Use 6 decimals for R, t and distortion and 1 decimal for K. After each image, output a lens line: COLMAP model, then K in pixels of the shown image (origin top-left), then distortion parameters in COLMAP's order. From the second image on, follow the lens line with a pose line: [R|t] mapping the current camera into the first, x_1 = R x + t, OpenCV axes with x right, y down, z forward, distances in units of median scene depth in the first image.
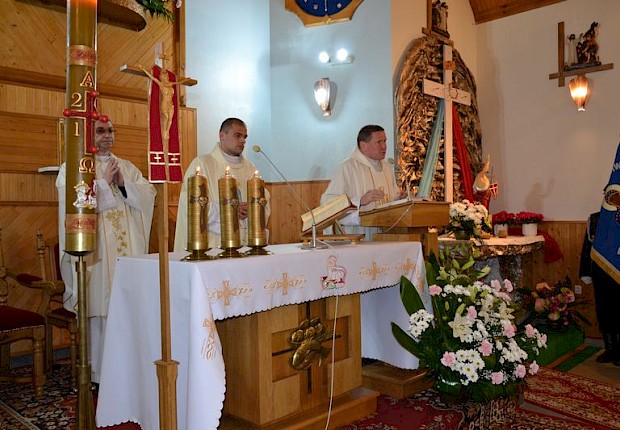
lens RADIAL K [[542.0, 0, 310.0], [0, 542.0, 215.0], [0, 0, 1]] dist [0.002791, 0.001231]
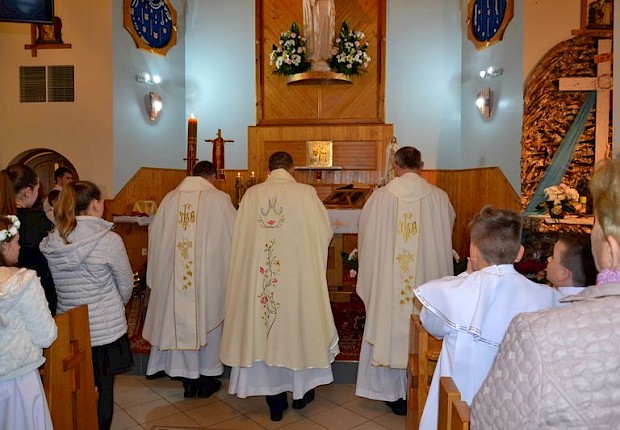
lens RADIAL K [[508.0, 0, 310.0], [0, 508.0, 215.0], [0, 0, 1]] dist [-0.035265, 0.003194]
pose [[0.617509, 0.053507, -0.784742, 0.751790], [-0.015130, 0.998307, 0.056163, -0.012813], [0.786419, -0.022808, 0.617273, -0.084460]]
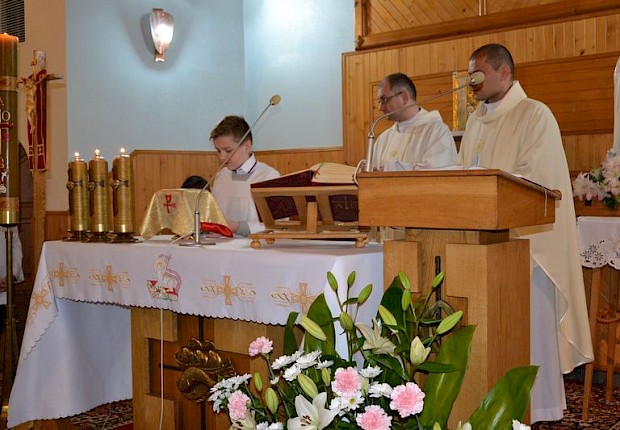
lens RADIAL K [[759.1, 0, 310.0], [0, 759.1, 215.0], [0, 0, 1]] dist [-0.024468, 0.022304]
pose [[0.079905, 0.042464, -0.995898, 0.516899], [0.008228, 0.999030, 0.043258, -0.010762], [0.996769, -0.011651, 0.079478, 0.532055]]
